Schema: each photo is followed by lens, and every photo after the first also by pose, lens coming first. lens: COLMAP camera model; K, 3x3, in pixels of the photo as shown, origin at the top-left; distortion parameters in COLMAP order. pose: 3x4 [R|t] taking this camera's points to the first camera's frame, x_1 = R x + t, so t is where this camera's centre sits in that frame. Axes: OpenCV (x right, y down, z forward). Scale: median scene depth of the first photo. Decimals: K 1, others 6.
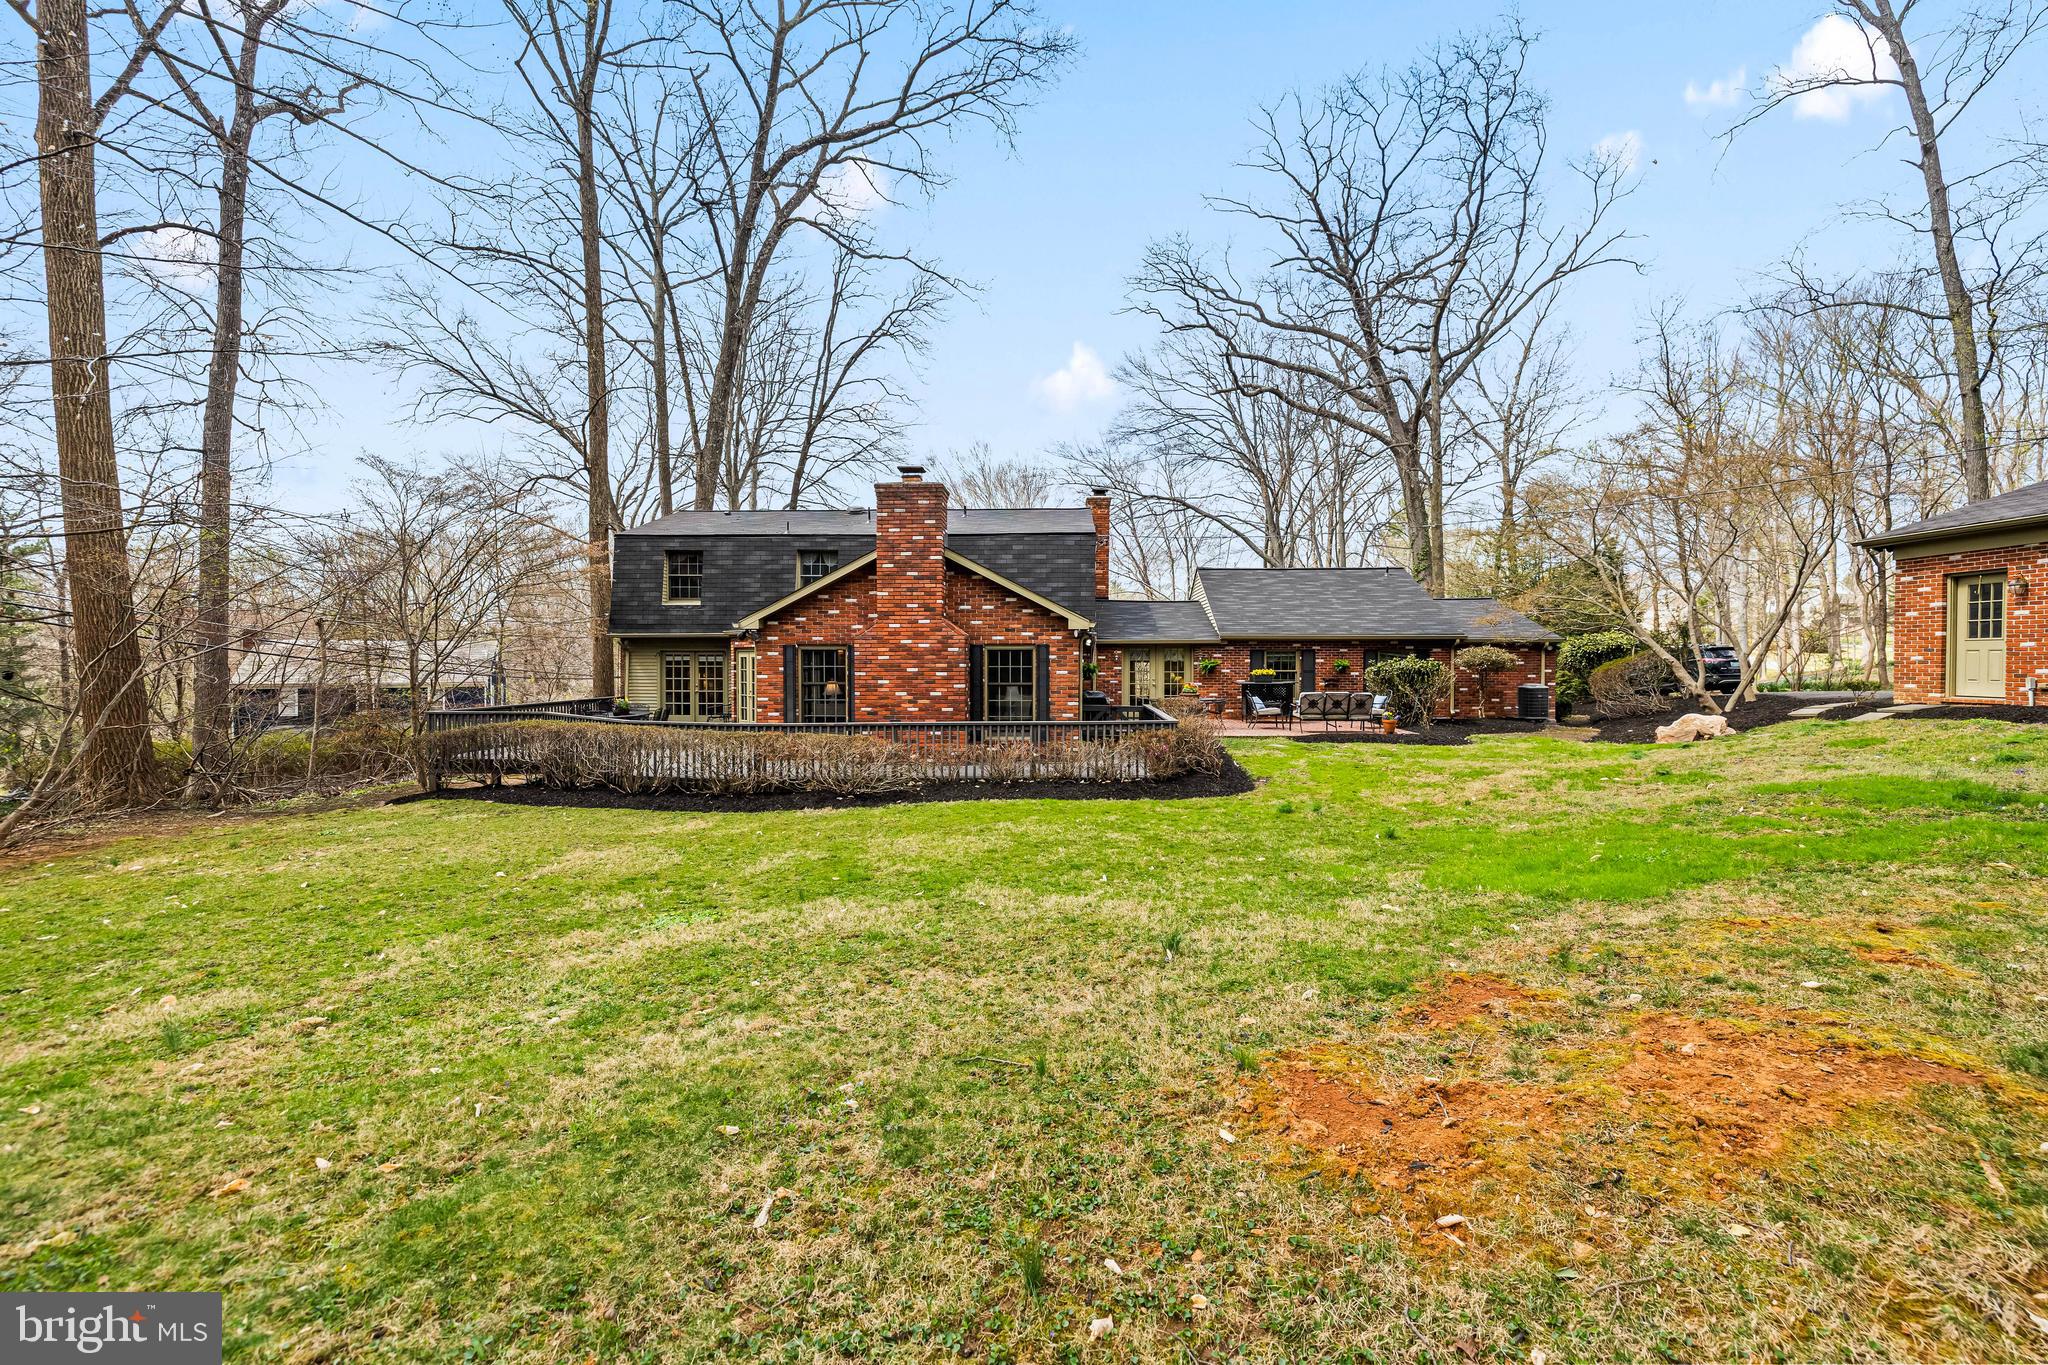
lens RADIAL K [[878.6, 0, 1027.5], [0, 878.6, 675.4], [0, 0, 1]] dist [0.008498, 0.000971]
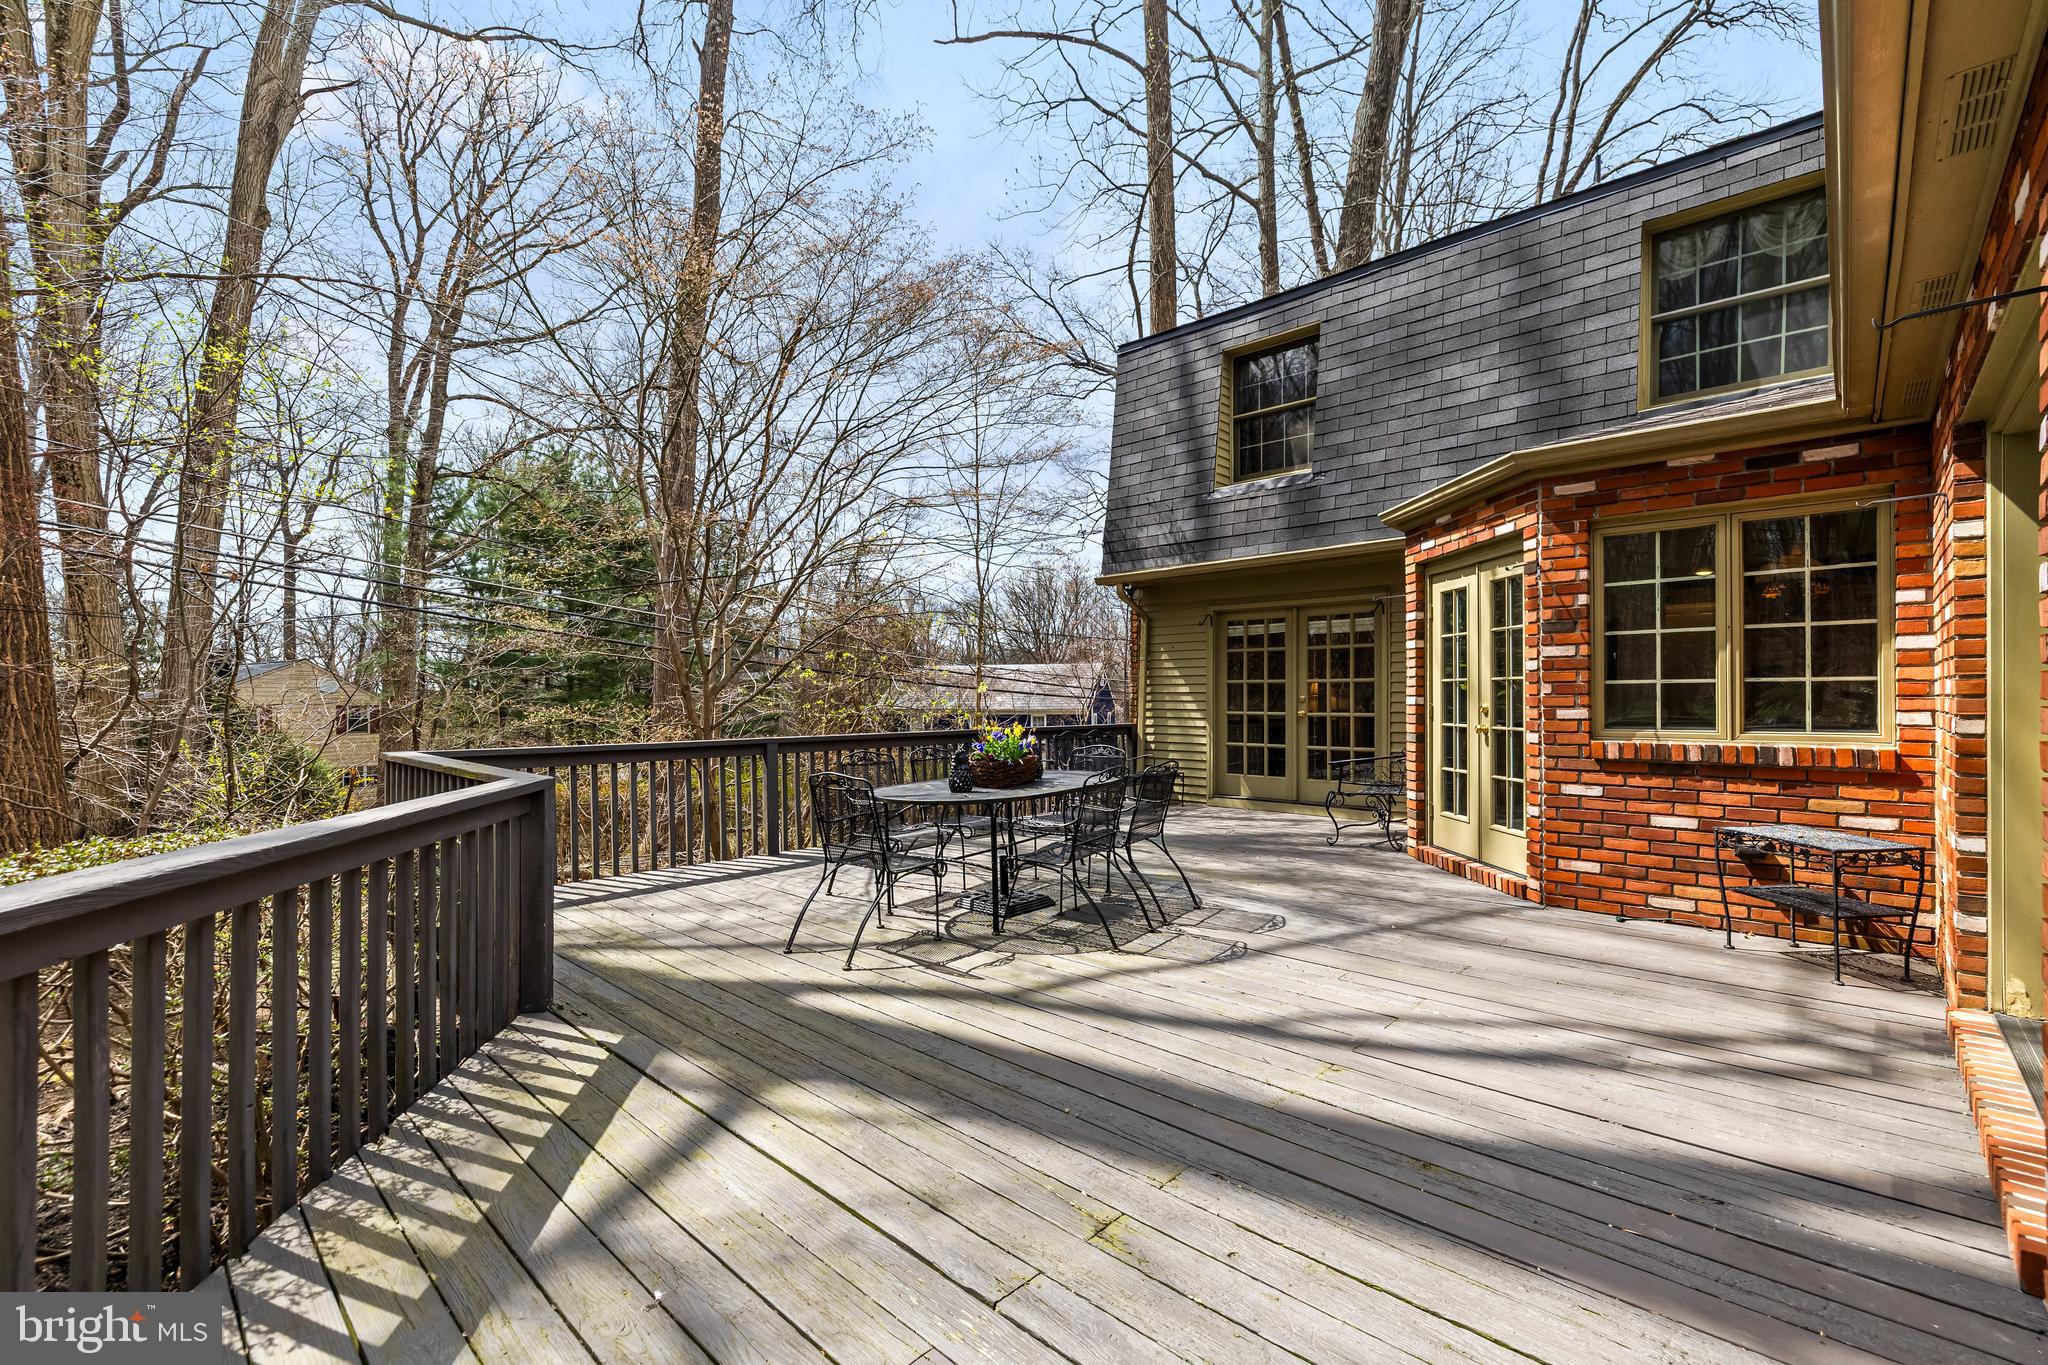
lens RADIAL K [[878.6, 0, 1018.8], [0, 878.6, 691.0], [0, 0, 1]] dist [0.008498, 0.000971]
pose [[0.762468, -0.003465, -0.647016, -0.222765], [-0.013824, 0.999670, -0.021644, 0.017507], [0.646878, 0.025447, 0.762169, 0.627724]]
